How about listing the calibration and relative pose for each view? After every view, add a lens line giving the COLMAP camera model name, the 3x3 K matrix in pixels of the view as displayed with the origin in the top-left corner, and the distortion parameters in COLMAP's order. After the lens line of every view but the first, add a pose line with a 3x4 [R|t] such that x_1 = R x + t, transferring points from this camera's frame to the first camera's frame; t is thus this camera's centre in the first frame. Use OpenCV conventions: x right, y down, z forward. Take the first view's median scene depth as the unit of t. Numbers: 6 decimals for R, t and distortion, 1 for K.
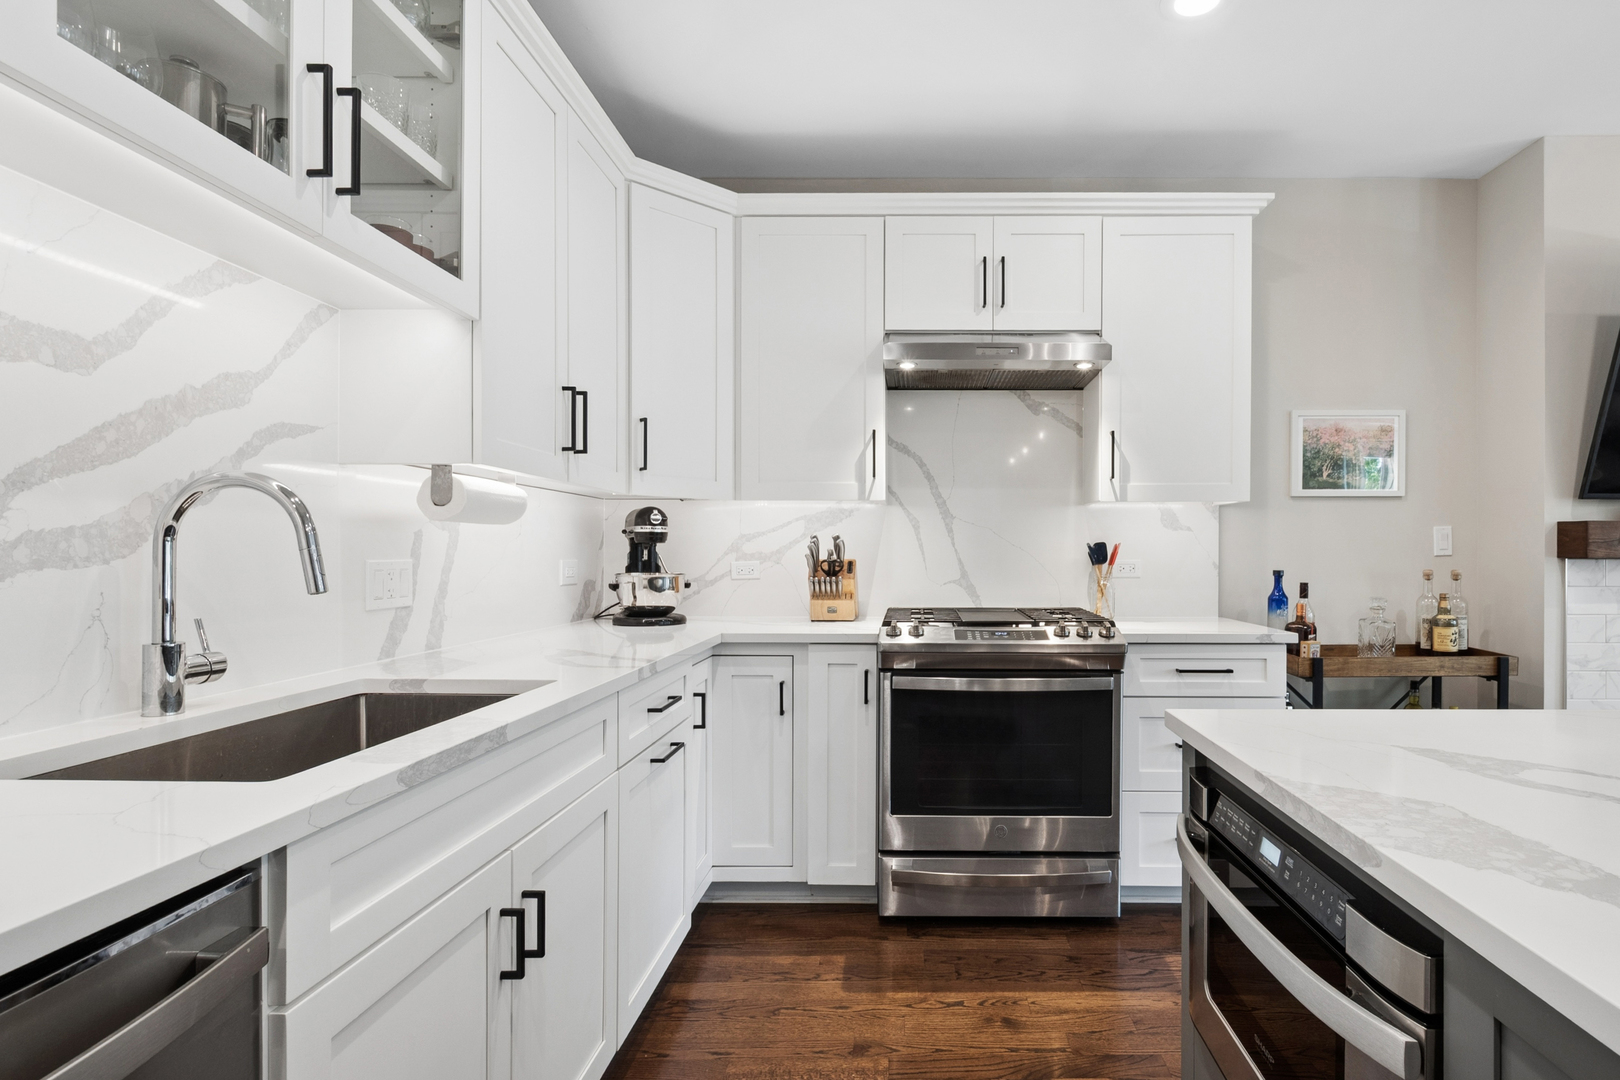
lens RADIAL K [[811.5, 0, 922.3], [0, 811.5, 557.7], [0, 0, 1]] dist [0.000629, 0.000008]
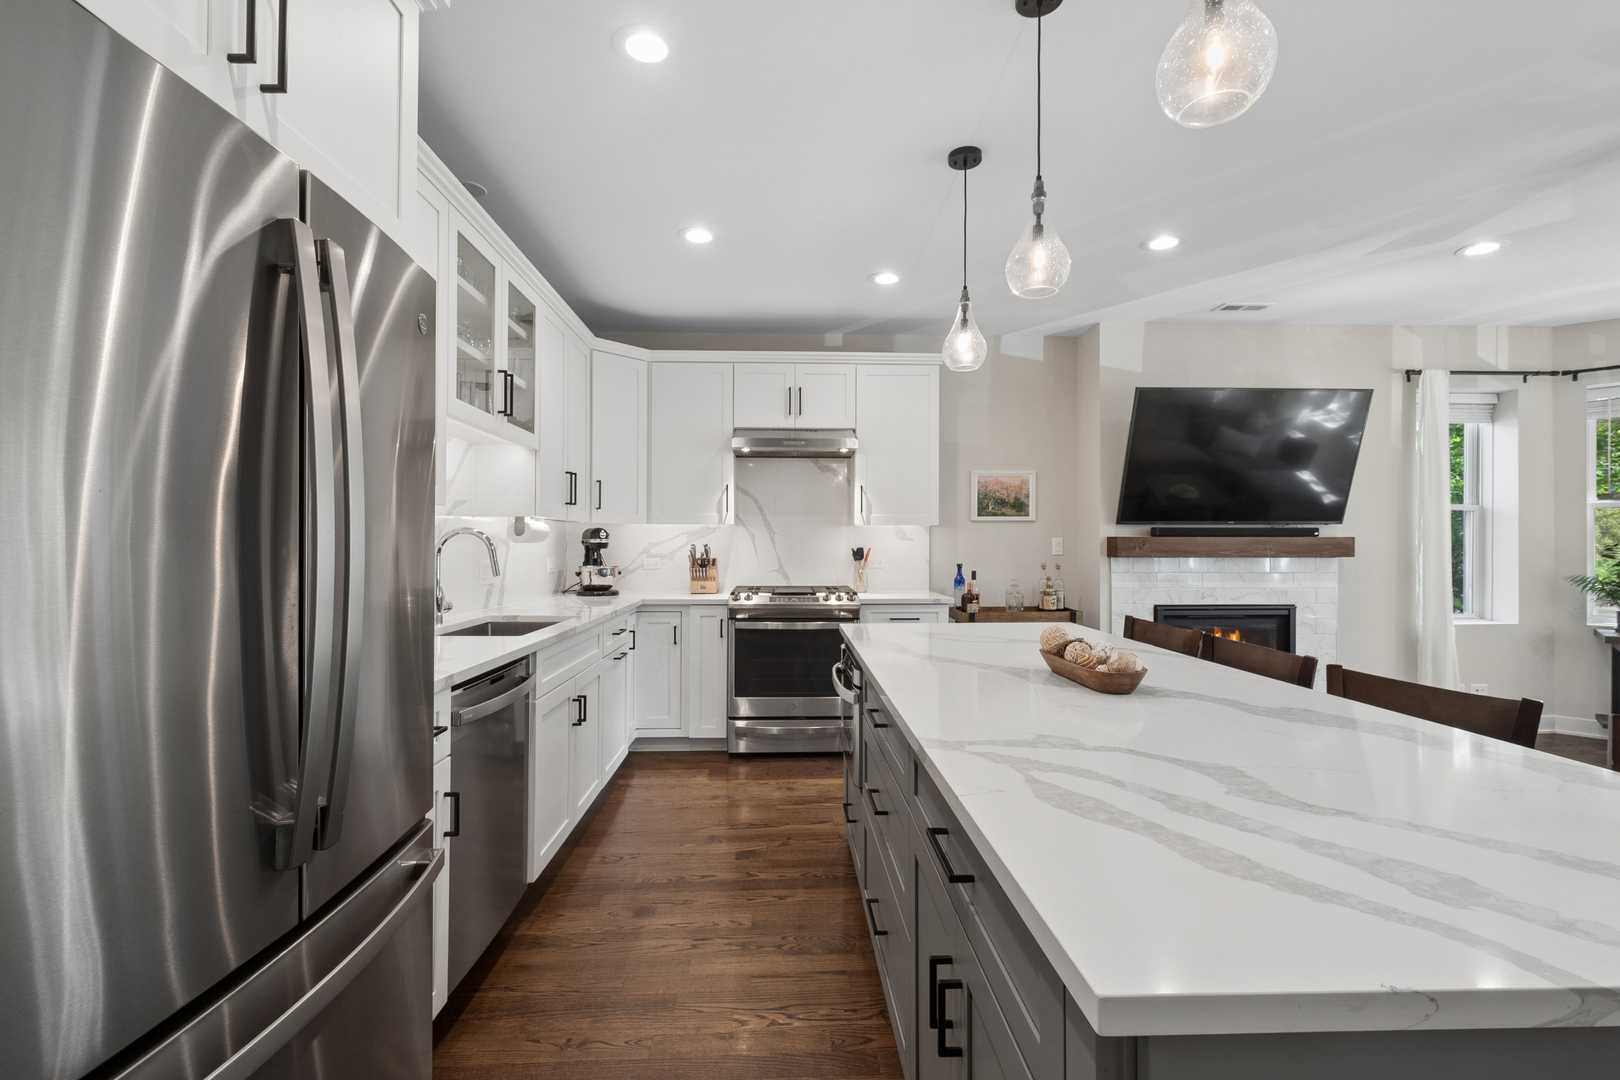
lens RADIAL K [[700.3, 0, 799.9], [0, 700.3, 528.5], [0, 0, 1]] dist [-0.000263, -0.000019]
pose [[0.999700, -0.000106, 0.024504, 0.061071], [0.000844, 0.999546, -0.030132, -0.015840], [-0.024489, 0.030144, 0.999246, -0.522562]]
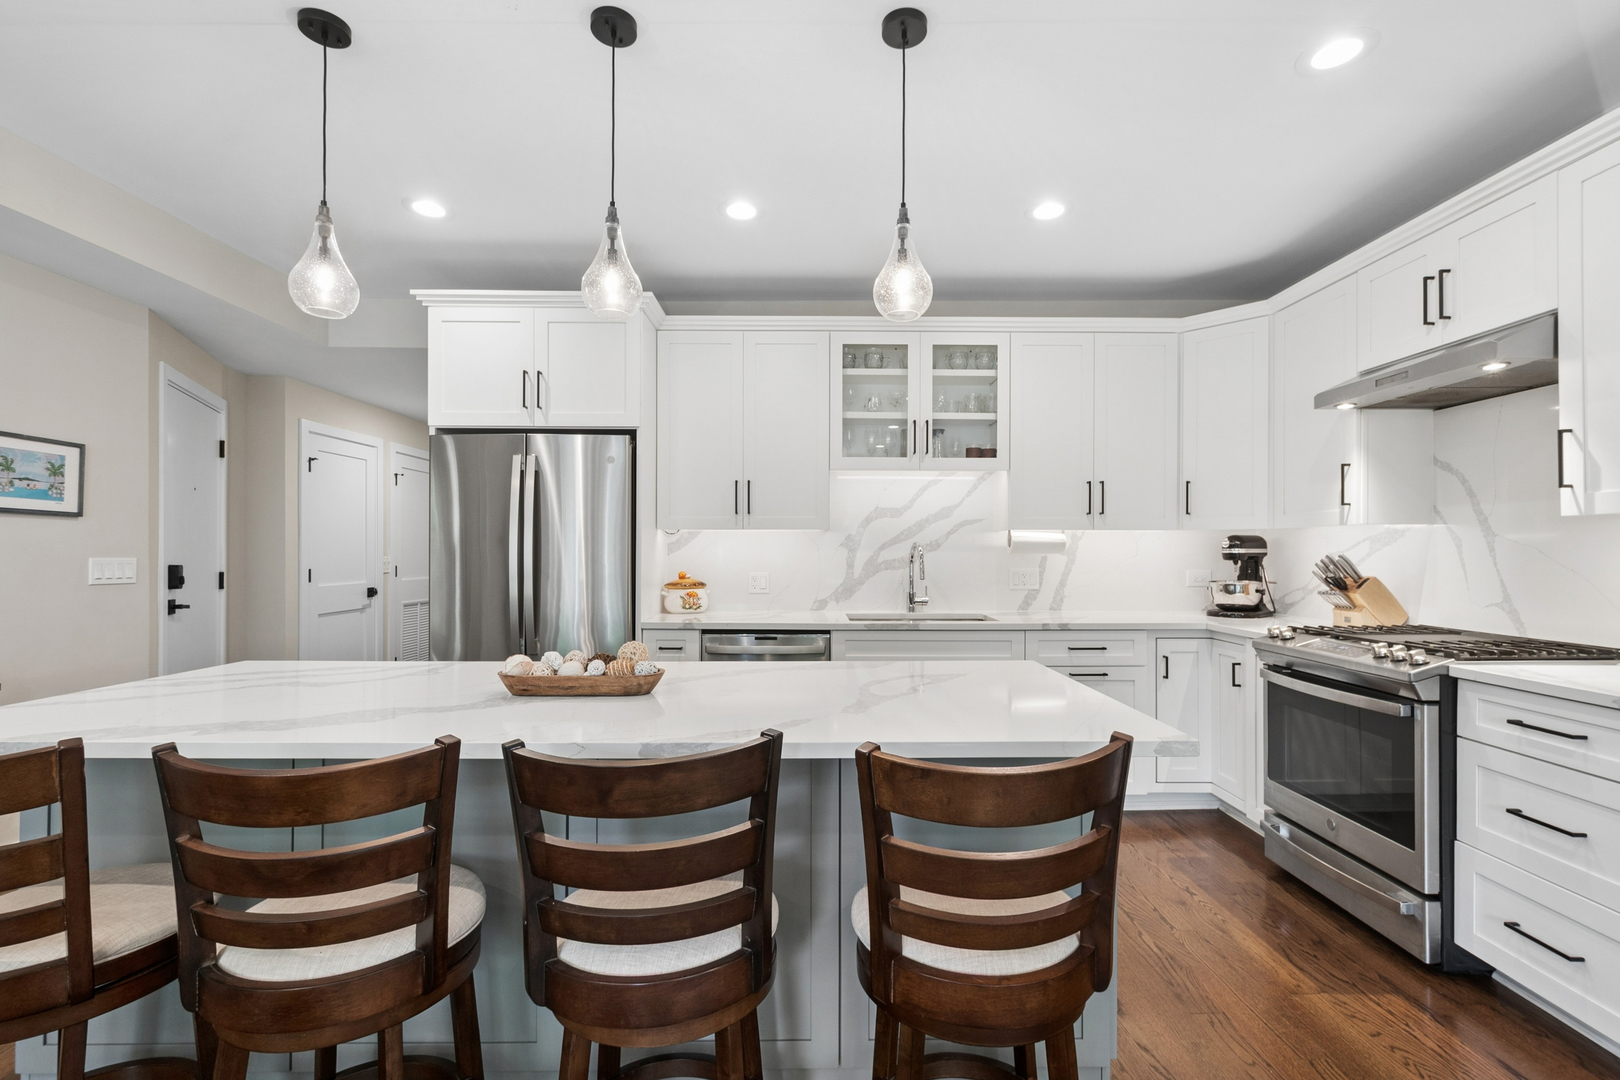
lens RADIAL K [[706.8, 0, 813.4], [0, 706.8, 548.7], [0, 0, 1]] dist [-0.000726, -0.000112]
pose [[0.014156, -0.006086, -0.999881, 0.926864], [-0.007672, 0.999951, -0.006195, -0.025732], [0.999870, 0.007759, 0.014109, 0.237382]]
